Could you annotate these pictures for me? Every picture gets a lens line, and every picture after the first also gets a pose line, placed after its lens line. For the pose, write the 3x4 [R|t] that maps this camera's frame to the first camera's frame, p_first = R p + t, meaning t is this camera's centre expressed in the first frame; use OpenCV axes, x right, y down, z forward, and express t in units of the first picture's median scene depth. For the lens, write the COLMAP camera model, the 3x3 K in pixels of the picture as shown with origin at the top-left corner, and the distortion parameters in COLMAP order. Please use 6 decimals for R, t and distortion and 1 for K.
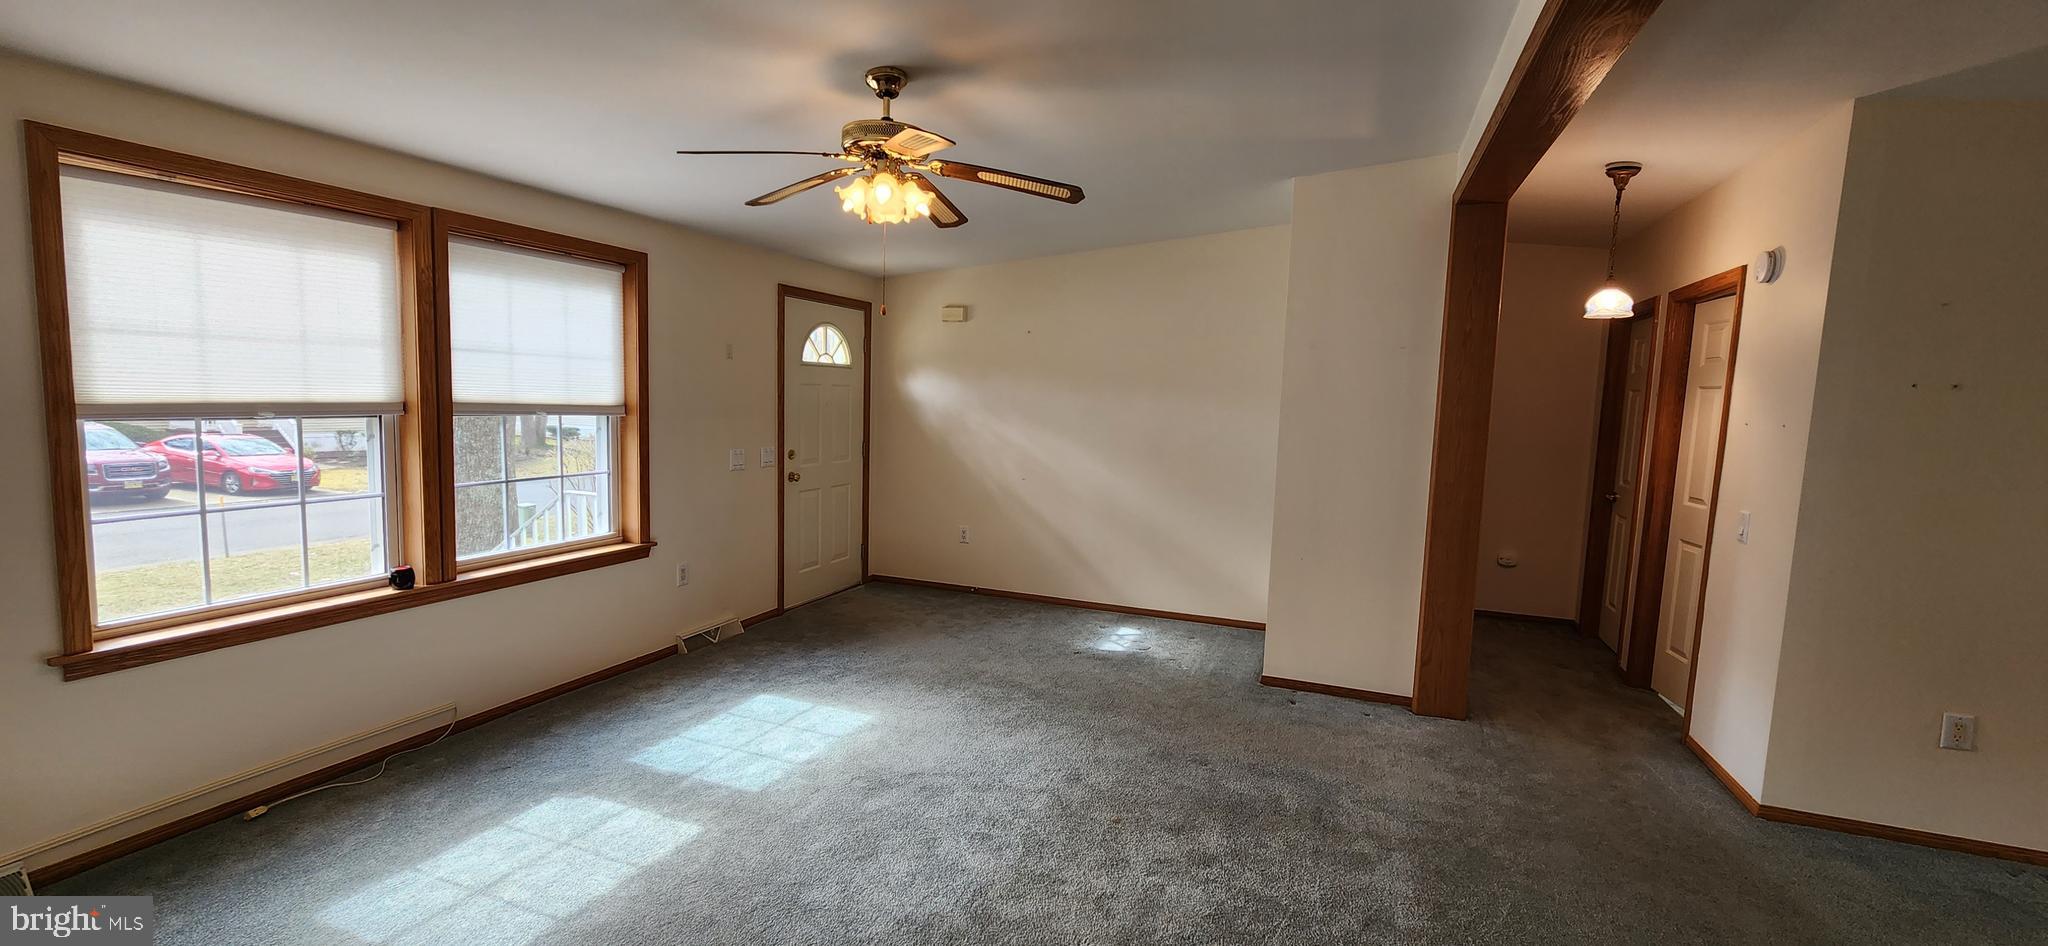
lens RADIAL K [[831.3, 0, 1031.6], [0, 831.3, 466.7], [0, 0, 1]] dist [-0.000534, -0.000198]
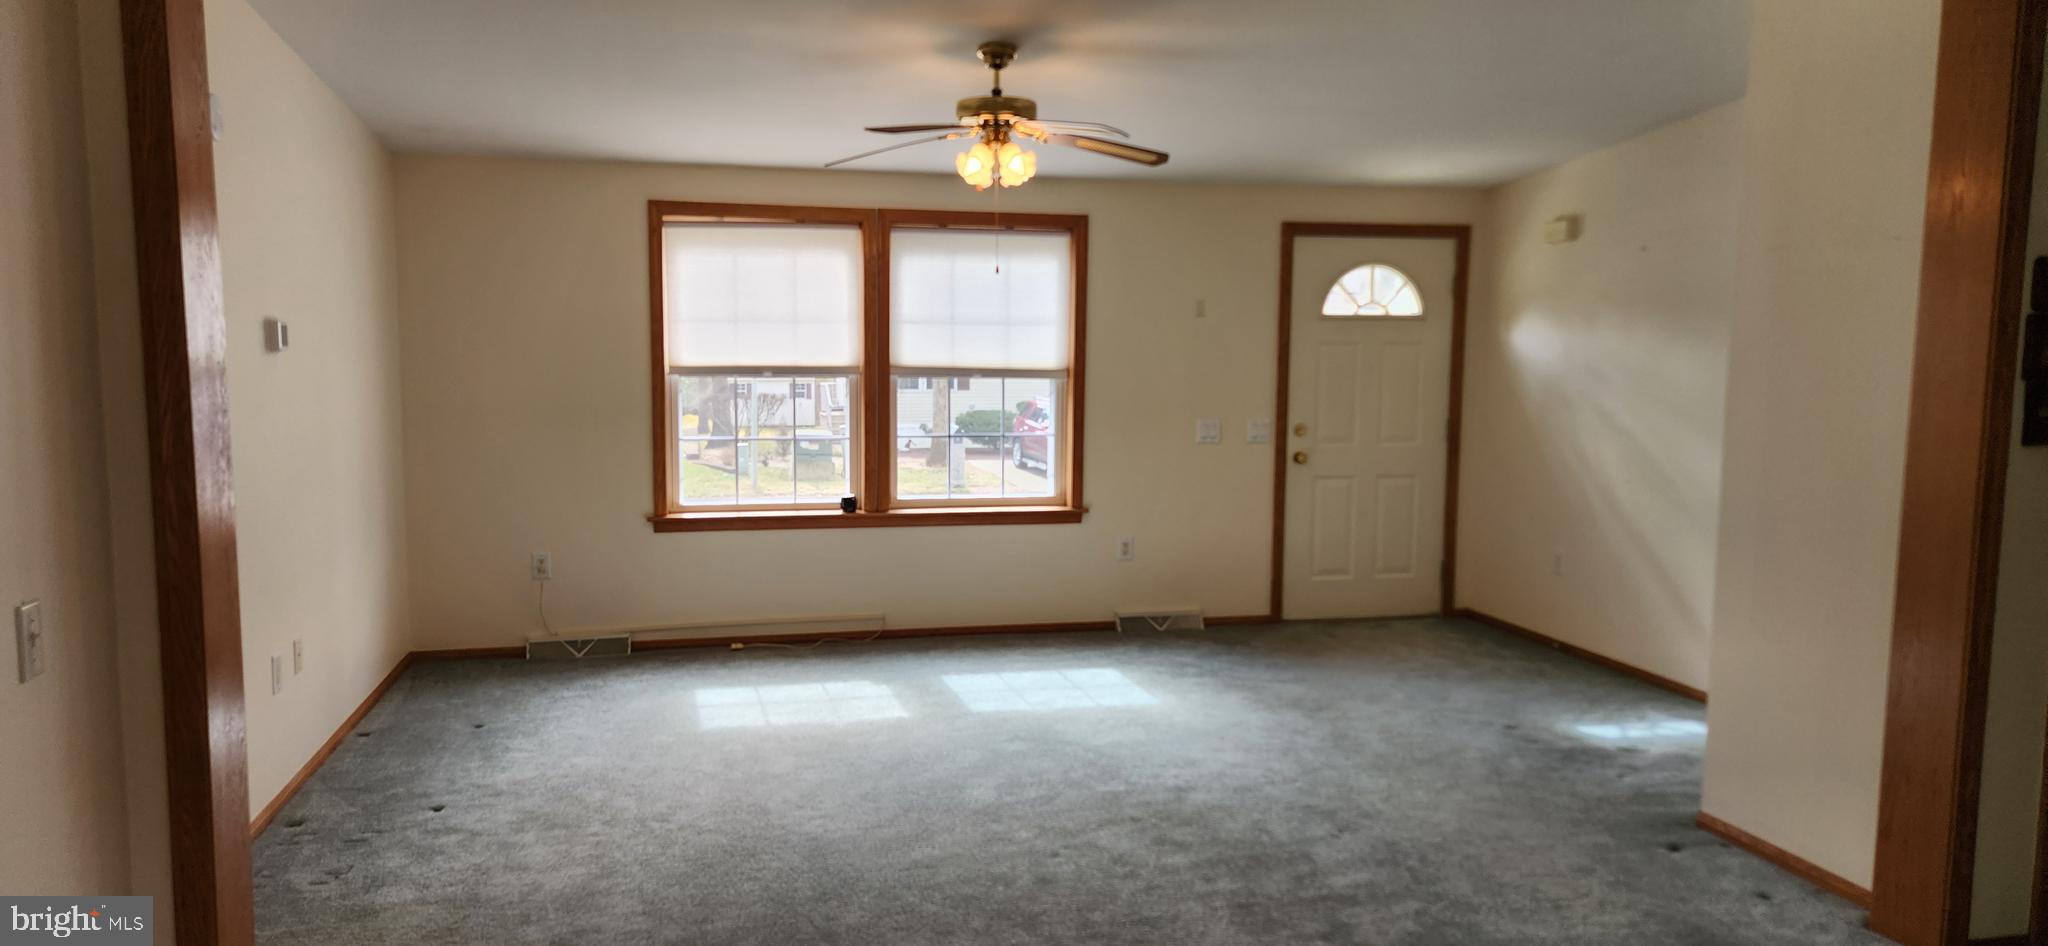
lens RADIAL K [[1346.7, 0, 1019.5], [0, 1346.7, 462.2], [0, 0, 1]] dist [0.075531, -0.000969]
pose [[0.557975, 0.043401, -0.828722, 0.823786], [-0.062044, 0.998018, 0.010493, 0.025241], [0.827535, 0.045563, 0.559562, 0.045848]]
